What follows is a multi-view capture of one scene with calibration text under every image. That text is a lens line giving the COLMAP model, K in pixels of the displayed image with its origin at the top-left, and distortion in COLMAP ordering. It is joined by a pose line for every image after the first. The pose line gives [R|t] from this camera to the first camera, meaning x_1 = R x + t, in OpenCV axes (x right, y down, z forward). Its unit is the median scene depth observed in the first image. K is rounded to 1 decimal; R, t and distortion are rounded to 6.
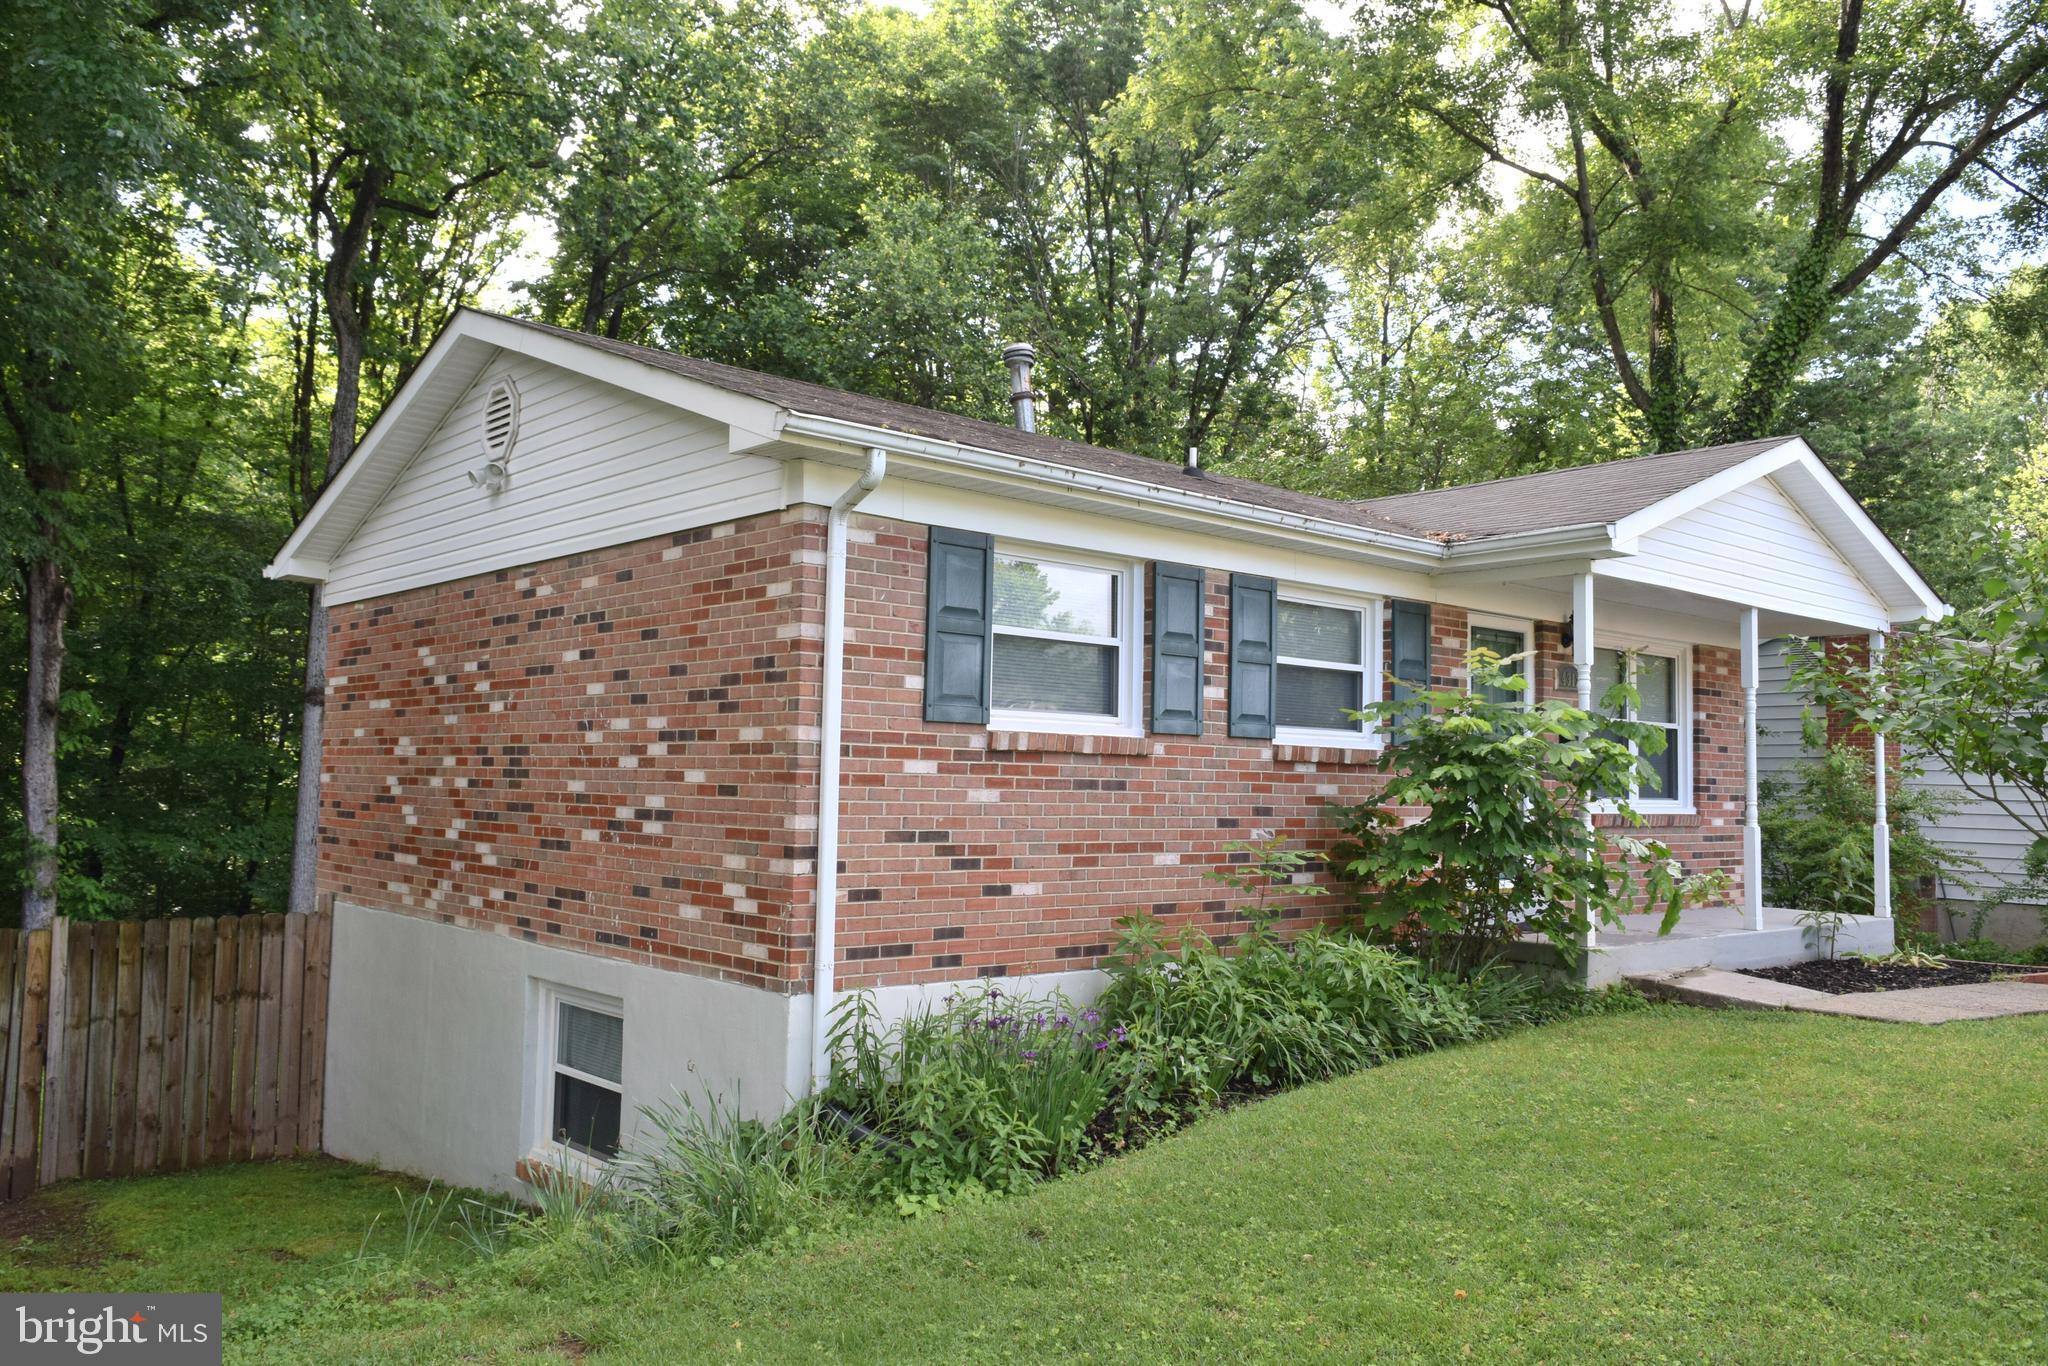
lens RADIAL K [[1579.4, 0, 1024.5], [0, 1579.4, 693.5], [0, 0, 1]] dist [-0.026239, 0.015824]
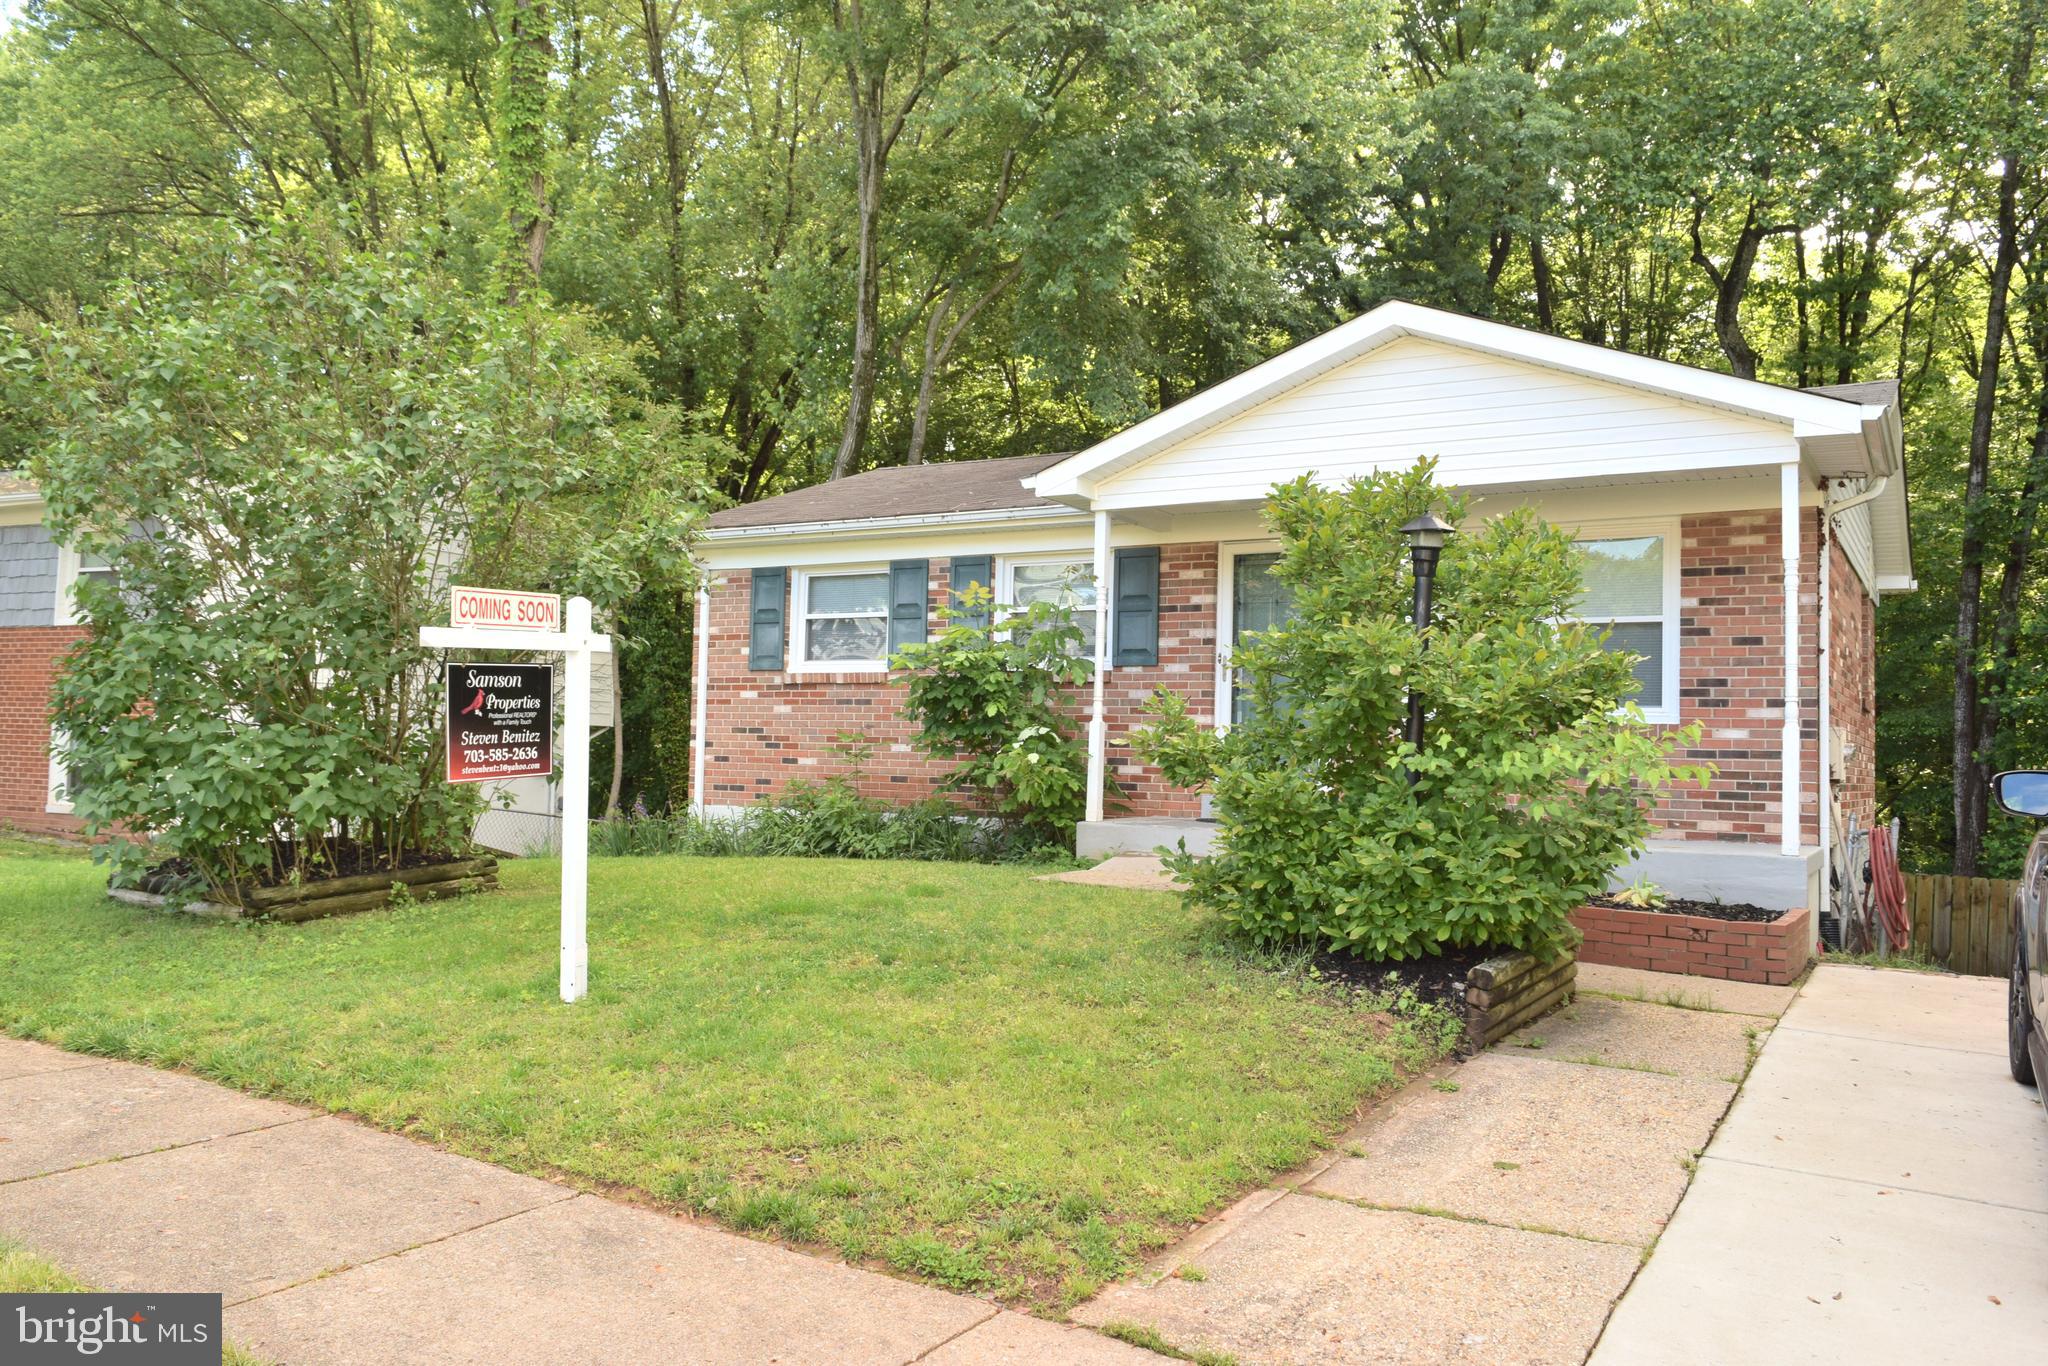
lens RADIAL K [[1579.4, 0, 1022.5], [0, 1579.4, 676.8], [0, 0, 1]] dist [-0.026239, 0.015824]
pose [[0.310741, -0.047779, -0.949293, 1.812990], [0.050689, 0.998148, -0.033646, 0.103694], [0.949142, -0.037663, 0.312587, 0.693992]]
